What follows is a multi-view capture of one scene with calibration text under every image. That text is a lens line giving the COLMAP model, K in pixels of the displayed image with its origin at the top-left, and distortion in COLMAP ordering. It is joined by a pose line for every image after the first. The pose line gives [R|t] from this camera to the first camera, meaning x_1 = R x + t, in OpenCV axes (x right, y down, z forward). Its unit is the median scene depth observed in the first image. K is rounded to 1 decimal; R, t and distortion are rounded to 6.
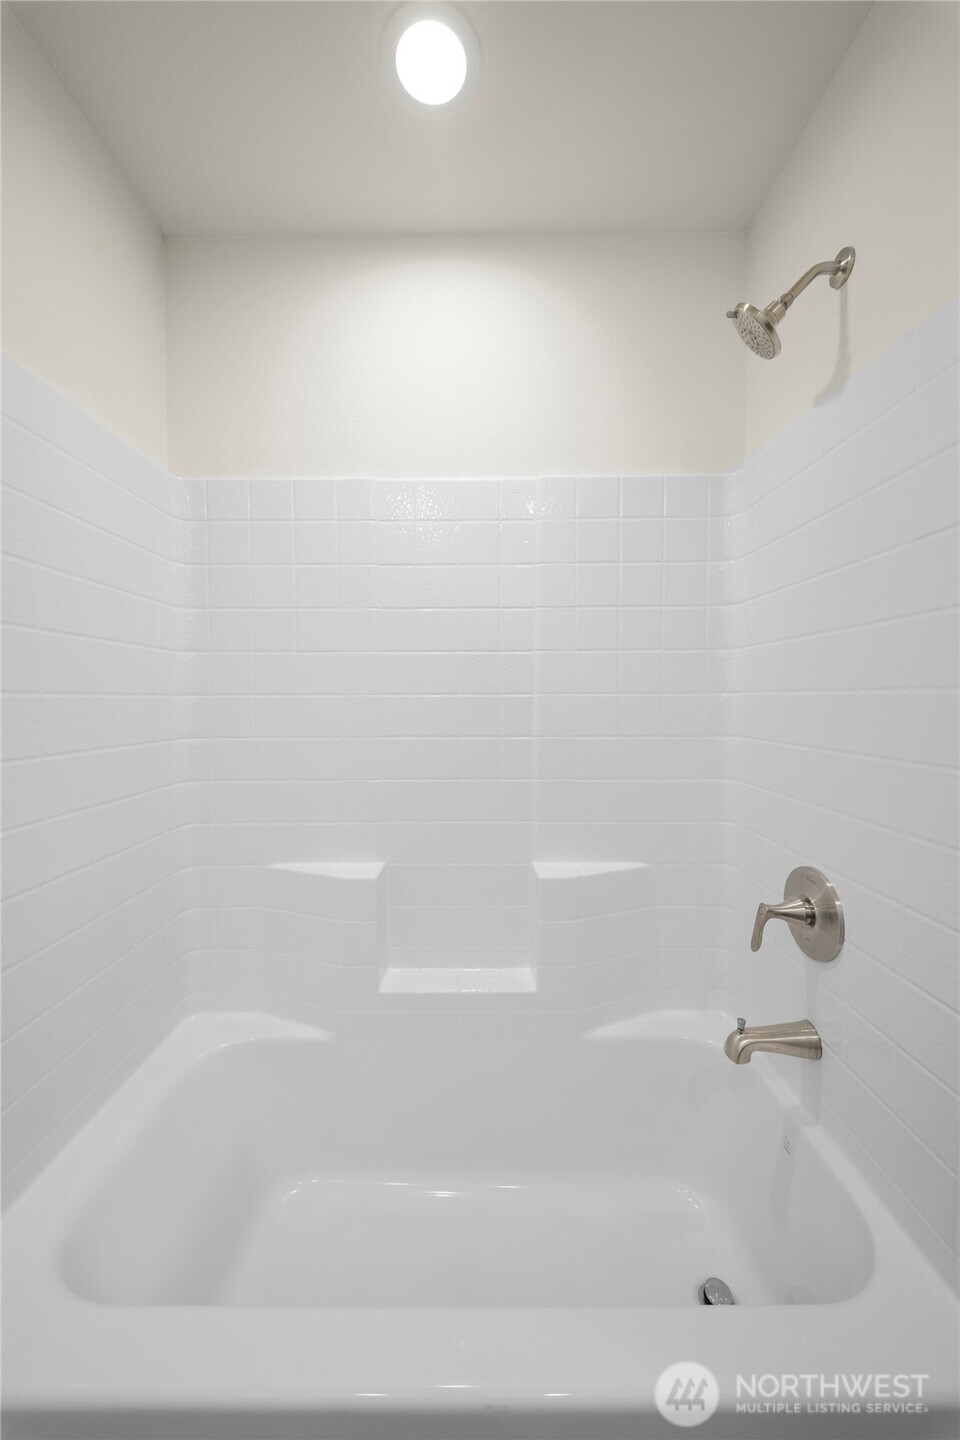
lens RADIAL K [[509.5, 0, 480.0], [0, 509.5, 720.0], [0, 0, 1]] dist [0.003145, -0.003233]
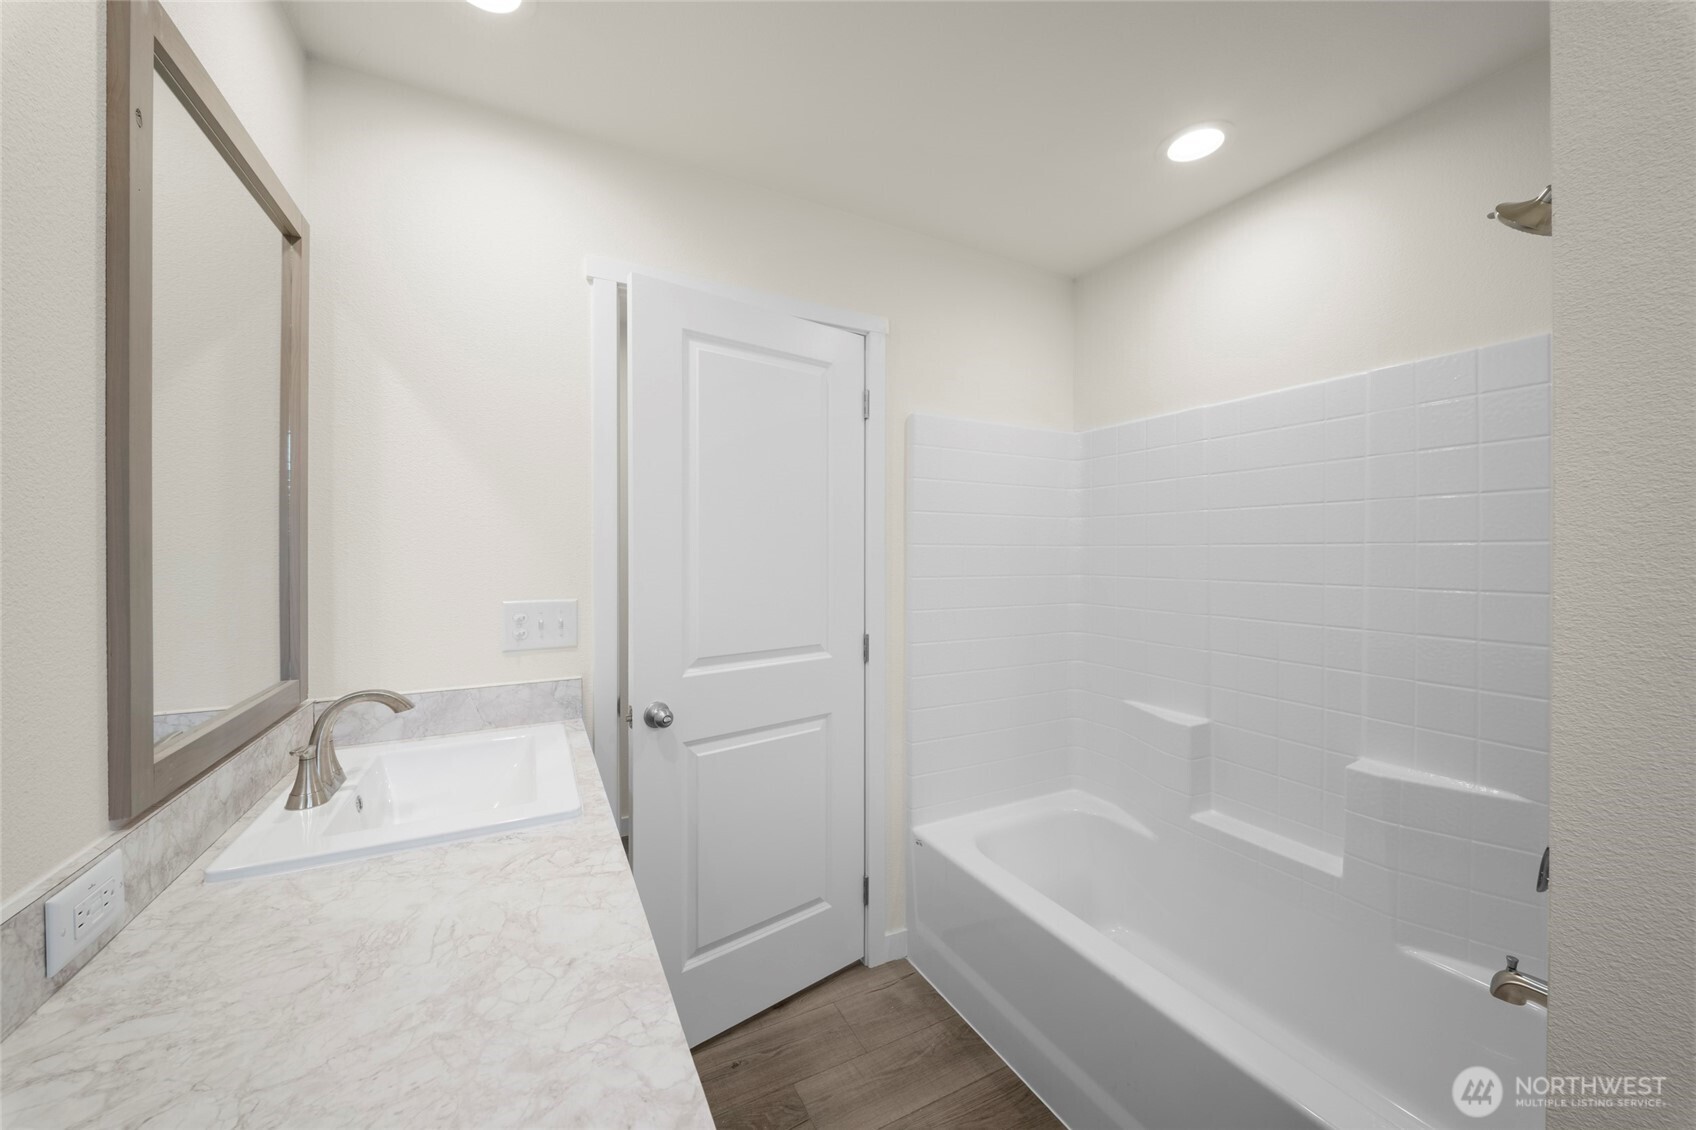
lens RADIAL K [[616.5, 0, 848.0], [0, 616.5, 565.0], [0, 0, 1]] dist [0.009629, -0.000093]
pose [[0.480949, 0.023641, -0.876430, 0.699673], [-0.032657, 0.999426, 0.009038, -0.072406], [0.876140, 0.024275, 0.481445, -0.475413]]
